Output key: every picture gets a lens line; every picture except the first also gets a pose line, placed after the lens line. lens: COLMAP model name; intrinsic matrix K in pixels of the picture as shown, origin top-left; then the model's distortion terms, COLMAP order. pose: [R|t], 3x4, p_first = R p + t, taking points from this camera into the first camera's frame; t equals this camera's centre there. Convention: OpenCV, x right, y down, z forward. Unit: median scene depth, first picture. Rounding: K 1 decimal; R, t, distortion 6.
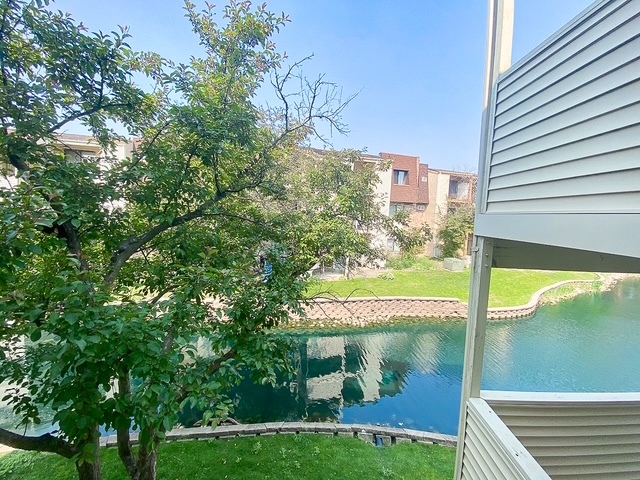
lens RADIAL K [[260.3, 0, 318.1], [0, 260.3, 238.1], [0, 0, 1]] dist [0.014458, -0.018857]
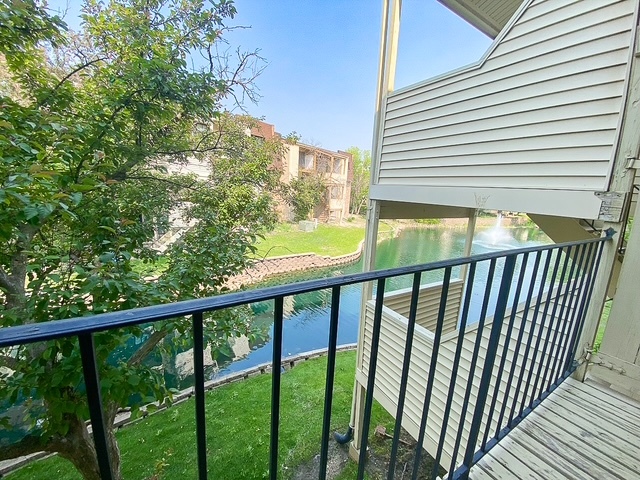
lens RADIAL K [[257.7, 0, 319.2], [0, 257.7, 237.7], [0, 0, 1]] dist [0.015690, -0.019183]
pose [[0.840870, -0.086381, 0.534299, -0.211489], [0.017740, 0.991050, 0.132306, 0.004471], [-0.540946, -0.101774, 0.834877, -0.052361]]
